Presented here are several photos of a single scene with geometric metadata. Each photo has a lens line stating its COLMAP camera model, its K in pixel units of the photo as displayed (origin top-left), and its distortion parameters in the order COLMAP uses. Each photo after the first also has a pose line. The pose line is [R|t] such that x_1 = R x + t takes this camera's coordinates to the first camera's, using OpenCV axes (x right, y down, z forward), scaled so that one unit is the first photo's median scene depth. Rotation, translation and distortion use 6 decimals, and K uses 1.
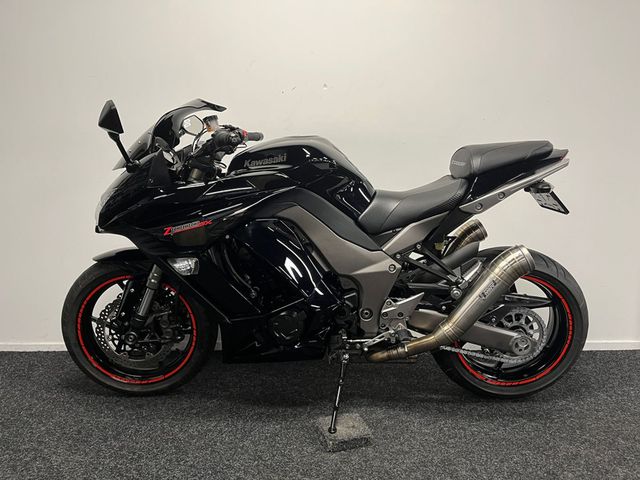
lens RADIAL K [[480.8, 0, 319.3], [0, 480.8, 241.2], [0, 0, 1]] dist [0.080139, -0.105883]
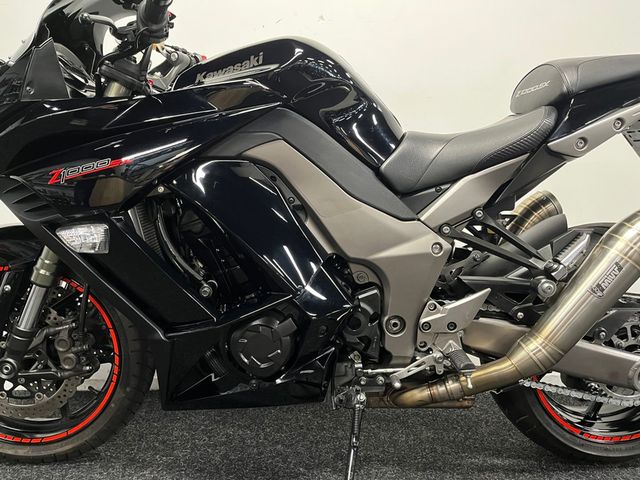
lens RADIAL K [[480.8, 0, 317.0], [0, 480.8, 237.9], [0, 0, 1]] dist [0.080139, -0.105883]
pose [[0.999808, 0.000034, 0.019575, -0.012071], [0.001608, 0.996474, -0.083885, 0.090823], [-0.019509, 0.083901, 0.996283, 0.381050]]
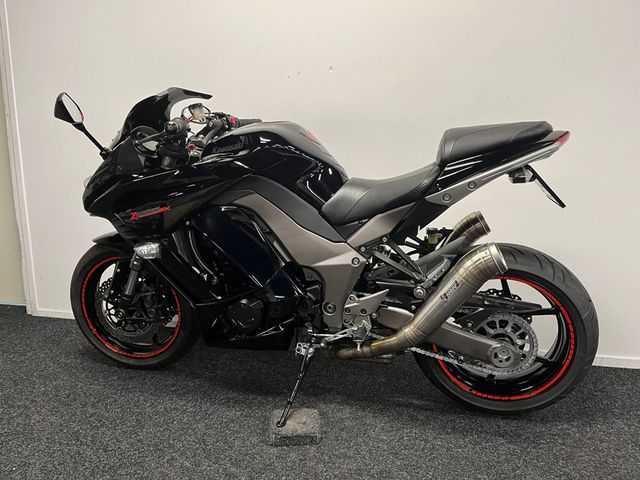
lens RADIAL K [[480.8, 0, 315.9], [0, 480.8, 237.5], [0, 0, 1]] dist [0.080139, -0.105883]
pose [[0.968970, 0.036079, -0.244532, 0.295175], [-0.030176, 0.999157, 0.027844, -0.014180], [0.245331, -0.019601, 0.969241, 0.069696]]
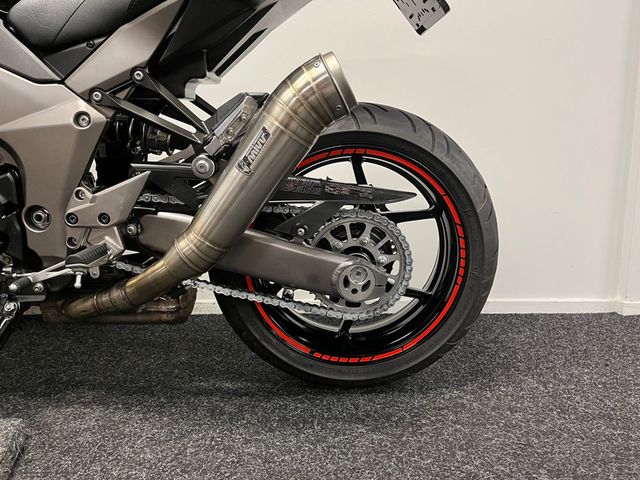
lens RADIAL K [[480.8, 0, 320.4], [0, 480.8, 241.9], [0, 0, 1]] dist [0.080139, -0.105883]
pose [[0.999891, 0.002142, 0.014595, 0.368575], [-0.002416, 0.999820, 0.018818, 0.162174], [-0.014552, -0.018851, 0.999716, 0.497525]]
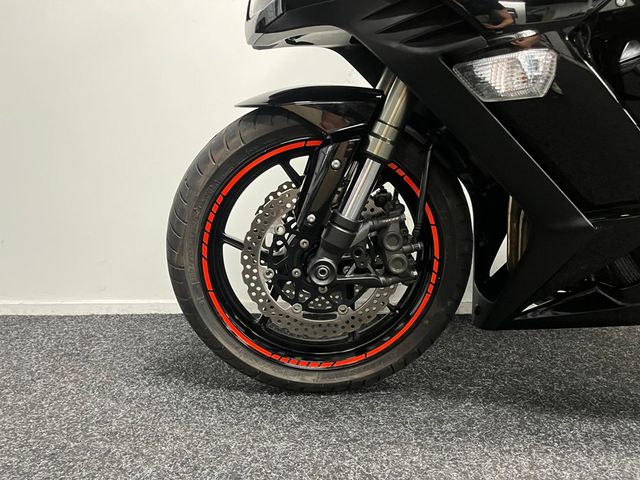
lens RADIAL K [[480.8, 0, 314.6], [0, 480.8, 238.5], [0, 0, 1]] dist [0.080139, -0.105883]
pose [[0.999949, -0.001602, -0.010006, -0.399645], [0.001853, 0.999682, 0.025132, 0.159310], [0.009963, -0.025149, 0.999634, 0.548947]]
